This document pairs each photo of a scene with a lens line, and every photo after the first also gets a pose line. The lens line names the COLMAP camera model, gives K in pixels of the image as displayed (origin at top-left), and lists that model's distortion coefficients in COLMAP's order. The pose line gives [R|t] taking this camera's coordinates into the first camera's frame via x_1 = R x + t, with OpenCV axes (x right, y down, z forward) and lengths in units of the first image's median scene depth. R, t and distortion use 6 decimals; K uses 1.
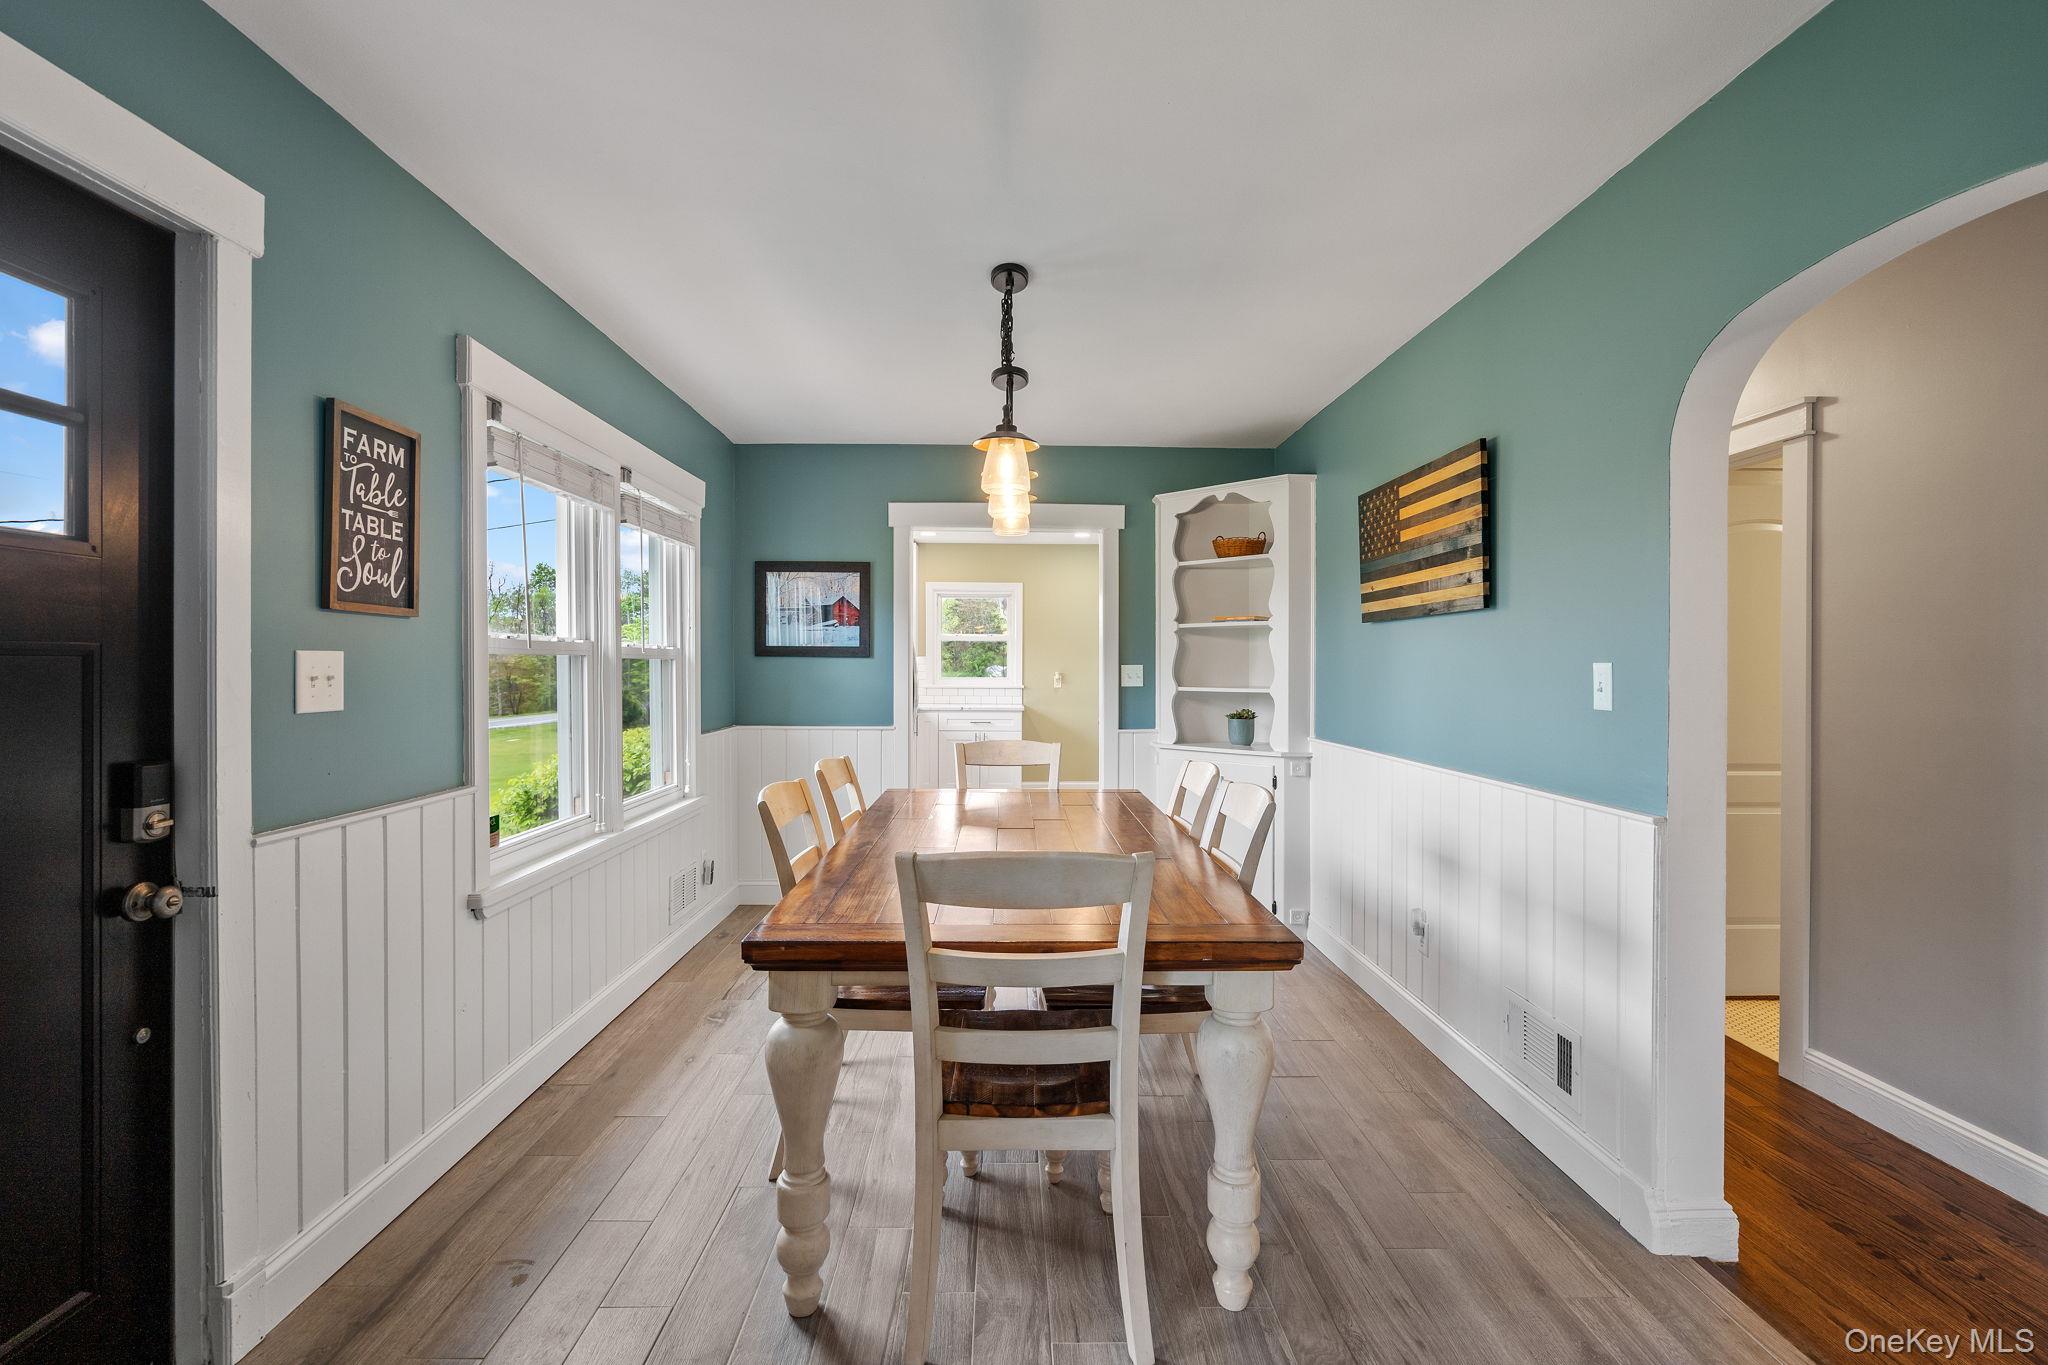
lens RADIAL K [[936.1, 0, 1024.6], [0, 936.1, 663.0], [0, 0, 1]] dist [-0.002996, -0.000121]
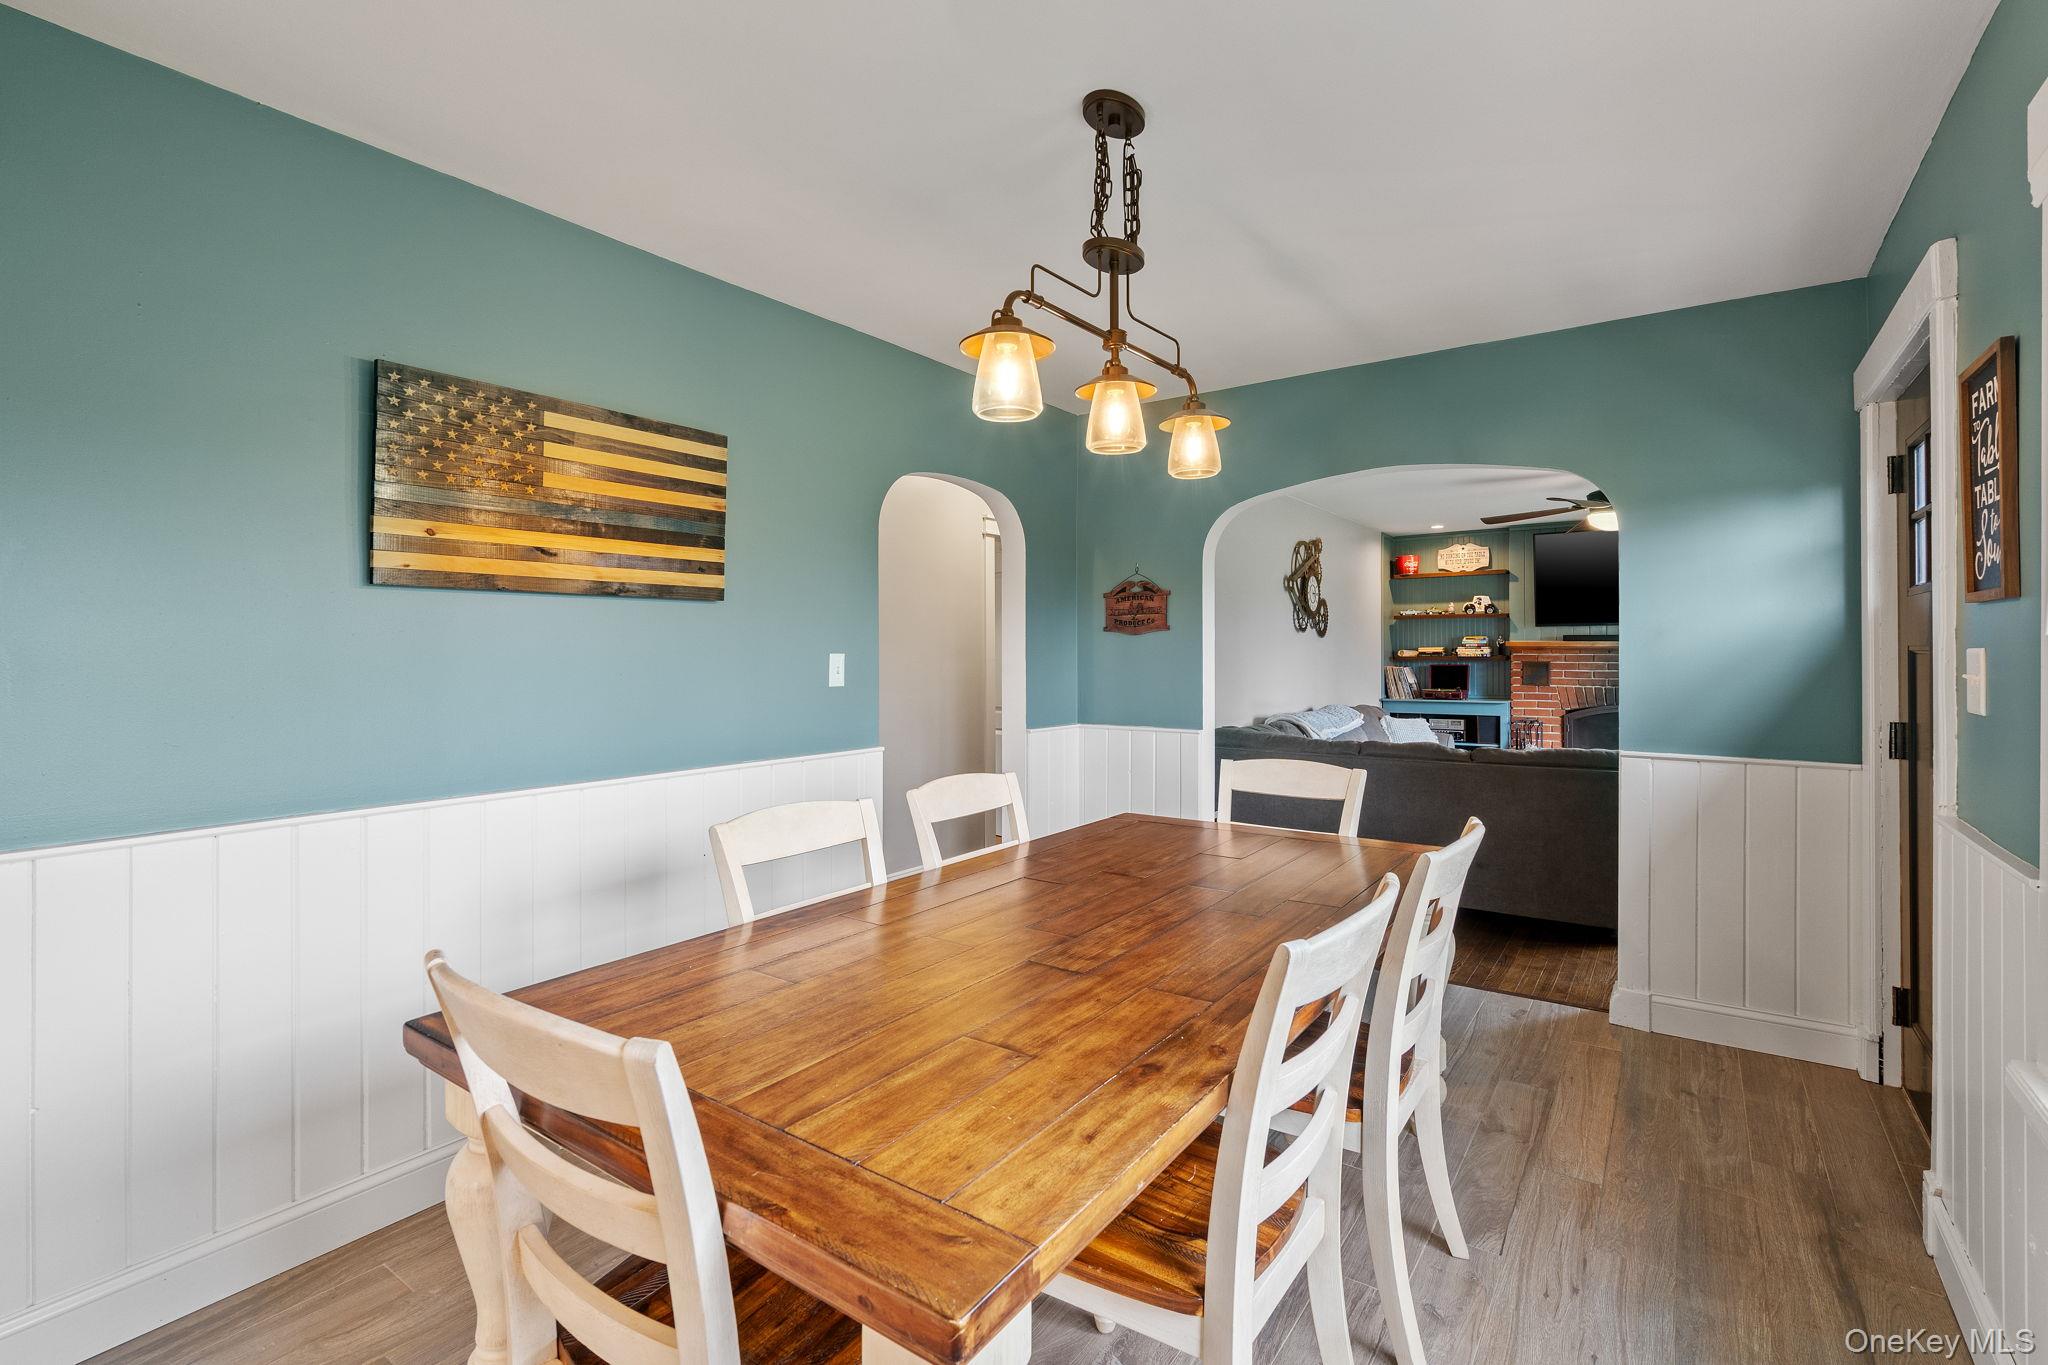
lens RADIAL K [[934.4, 0, 1025.1], [0, 934.4, 645.7], [0, 0, 1]] dist [-0.000553, 0.000241]
pose [[-0.803997, 0.000062, 0.594633, -0.362745], [-0.002777, 0.999989, -0.003860, -0.005771], [-0.594626, -0.004755, -0.803988, 1.536635]]
